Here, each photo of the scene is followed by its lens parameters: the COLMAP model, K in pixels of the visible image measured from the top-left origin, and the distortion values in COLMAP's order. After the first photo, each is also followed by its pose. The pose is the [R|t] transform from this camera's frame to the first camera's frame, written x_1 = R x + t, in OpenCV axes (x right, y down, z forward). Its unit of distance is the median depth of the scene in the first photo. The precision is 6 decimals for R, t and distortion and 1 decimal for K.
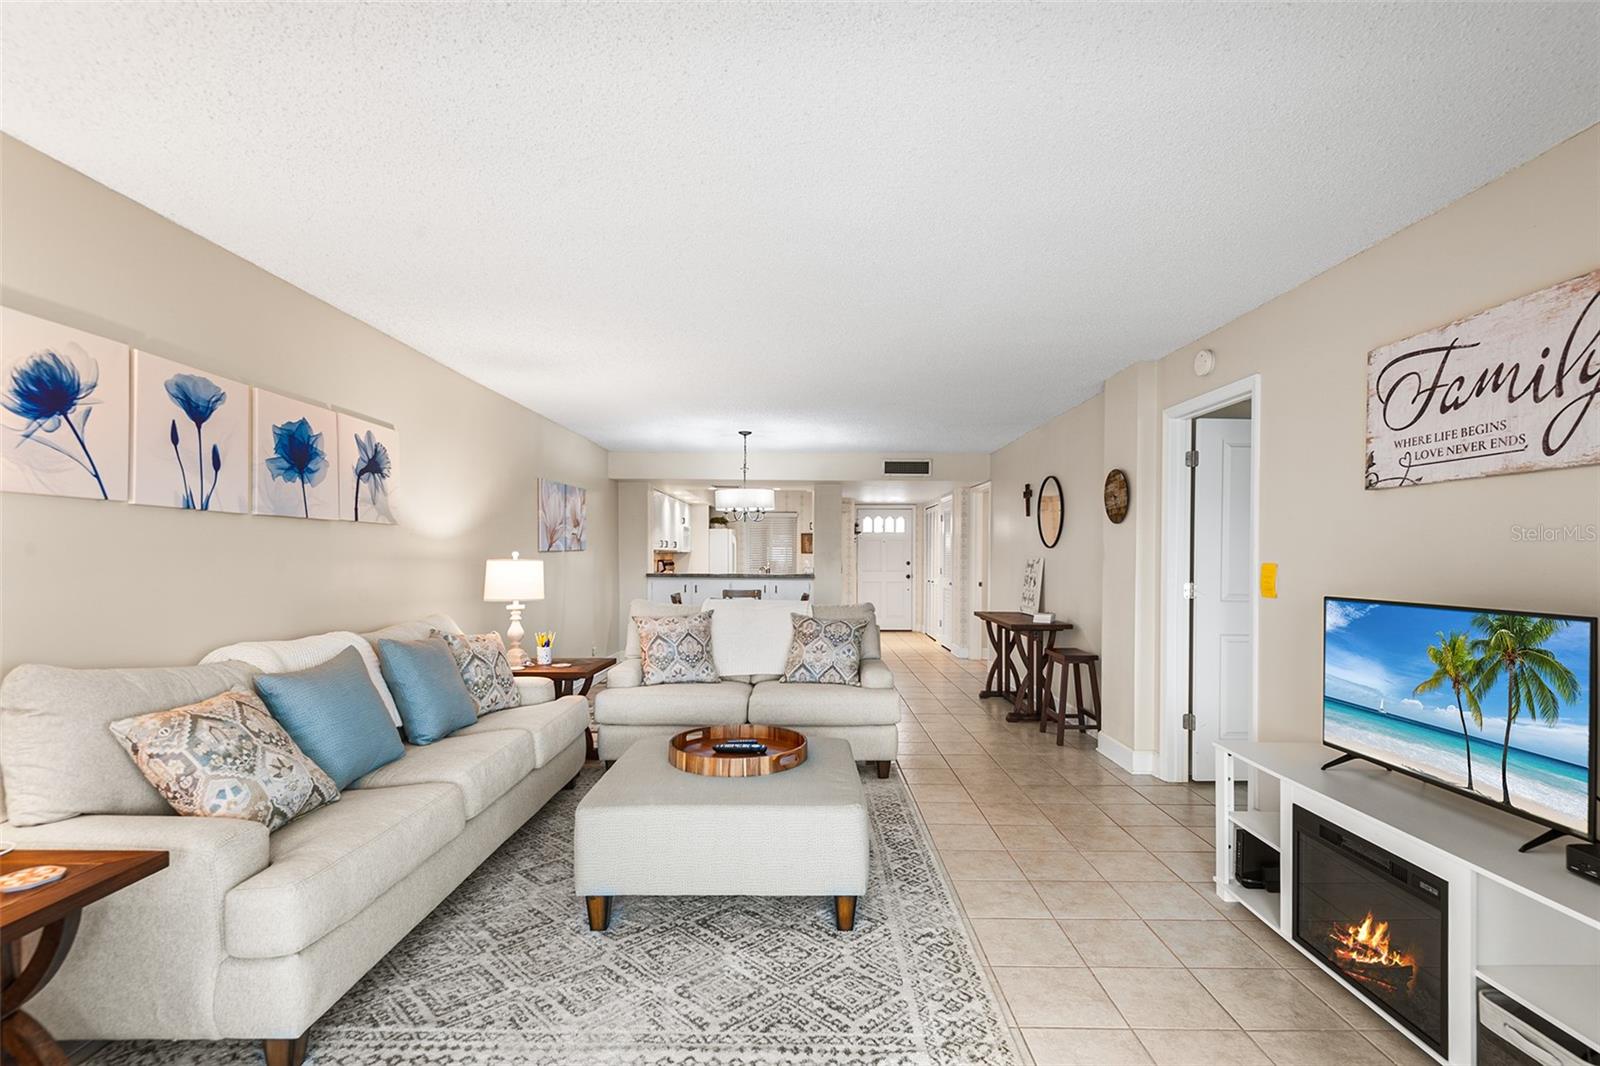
lens RADIAL K [[746.3, 0, 802.0], [0, 746.3, 559.1], [0, 0, 1]] dist [0.045727, -0.028513]
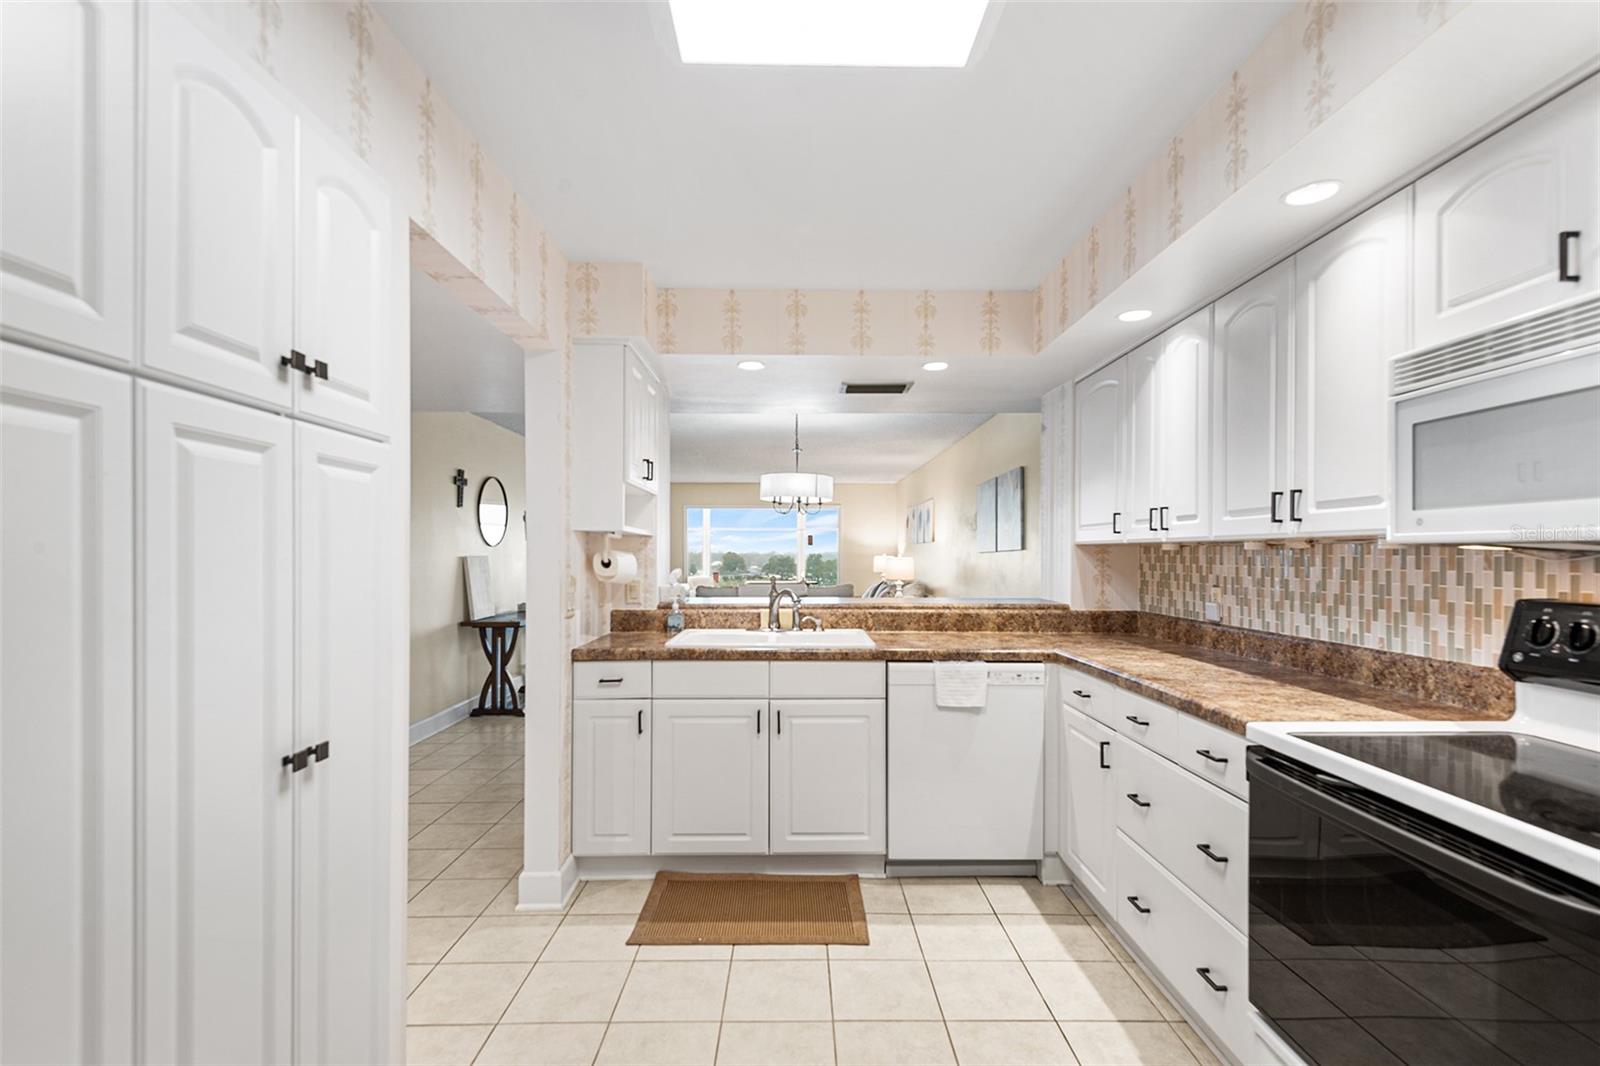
lens RADIAL K [[746.3, 0, 802.0], [0, 746.3, 559.1], [0, 0, 1]] dist [0.045727, -0.028513]
pose [[-0.999892, -0.006721, -0.013097, -0.152553], [-0.006873, 0.999909, 0.011571, -0.025473], [0.013018, 0.011660, -0.999847, 3.968213]]
